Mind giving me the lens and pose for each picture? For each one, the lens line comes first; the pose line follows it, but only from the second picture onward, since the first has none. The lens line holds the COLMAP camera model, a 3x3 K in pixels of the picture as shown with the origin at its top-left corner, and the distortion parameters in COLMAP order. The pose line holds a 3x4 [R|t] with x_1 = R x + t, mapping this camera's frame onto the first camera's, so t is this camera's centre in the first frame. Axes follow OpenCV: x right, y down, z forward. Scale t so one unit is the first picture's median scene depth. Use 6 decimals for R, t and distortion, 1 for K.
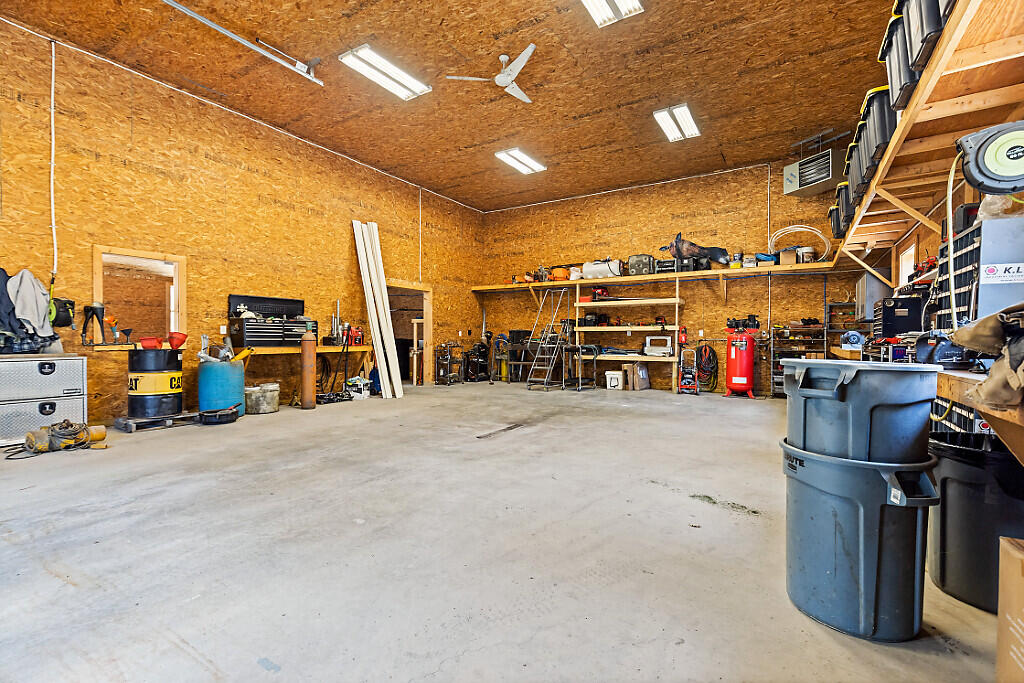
lens RADIAL K [[464.8, 0, 505.7], [0, 464.8, 339.2], [0, 0, 1]] dist [0.001060, -0.000475]
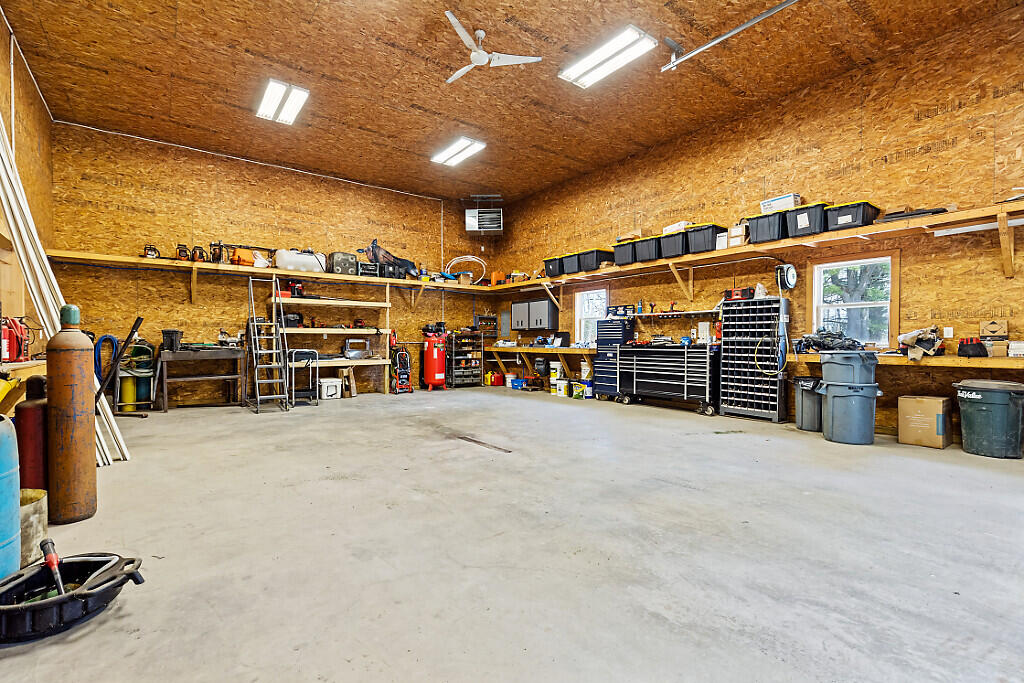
lens RADIAL K [[464.0, 0, 511.0], [0, 464.0, 338.2], [0, 0, 1]] dist [0.004201, -0.000466]
pose [[0.356800, 0.003120, 0.934175, -0.817124], [0.003824, 0.999981, -0.004800, -0.004906], [-0.934173, 0.005285, 0.356782, 0.609140]]
